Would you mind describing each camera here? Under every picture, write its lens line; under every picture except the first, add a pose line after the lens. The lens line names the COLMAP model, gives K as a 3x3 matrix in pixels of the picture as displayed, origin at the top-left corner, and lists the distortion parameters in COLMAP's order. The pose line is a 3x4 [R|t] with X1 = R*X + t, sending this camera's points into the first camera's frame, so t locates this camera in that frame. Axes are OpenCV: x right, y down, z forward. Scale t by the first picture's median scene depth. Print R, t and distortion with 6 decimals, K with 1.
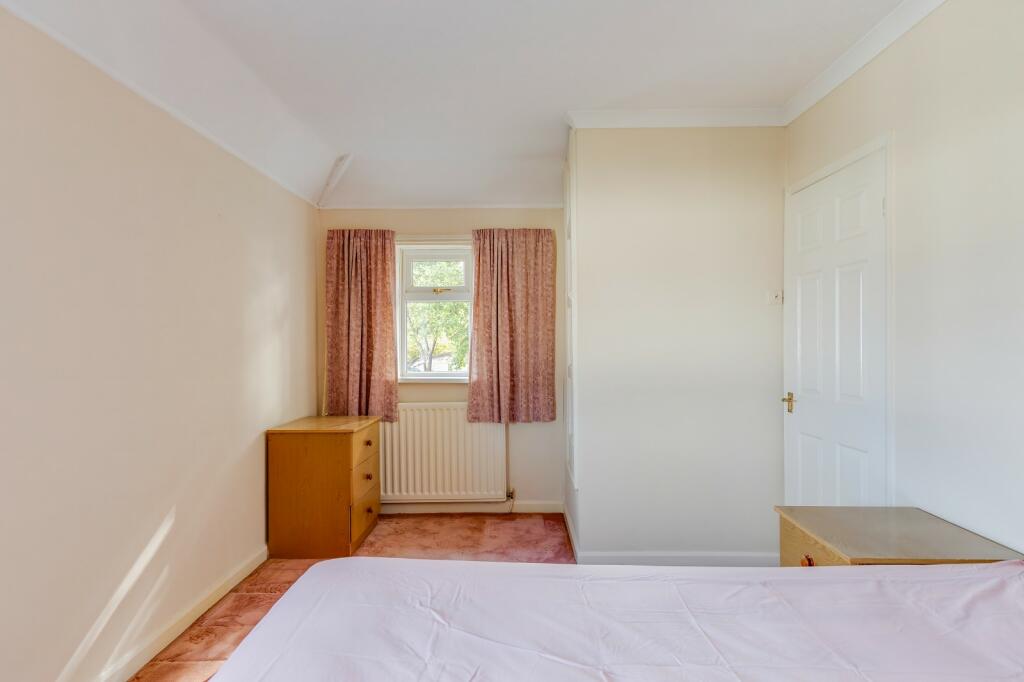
lens RADIAL K [[572.8, 0, 506.6], [0, 572.8, 339.5], [0, 0, 1]] dist [0.013163, 0.001682]
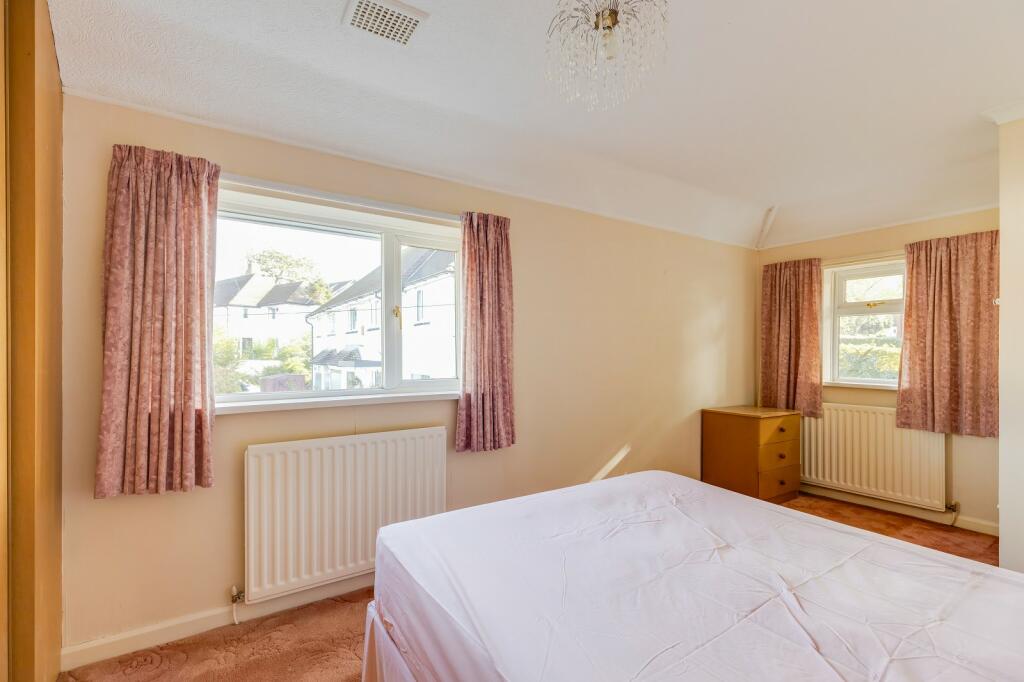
lens RADIAL K [[462.1, 0, 520.7], [0, 462.1, 346.3], [0, 0, 1]] dist [0.008119, -0.000964]
pose [[0.578191, -0.004251, -0.815890, 0.231922], [-0.005394, 0.999945, -0.009033, 0.006375], [0.815883, 0.009624, 0.578136, -0.064868]]
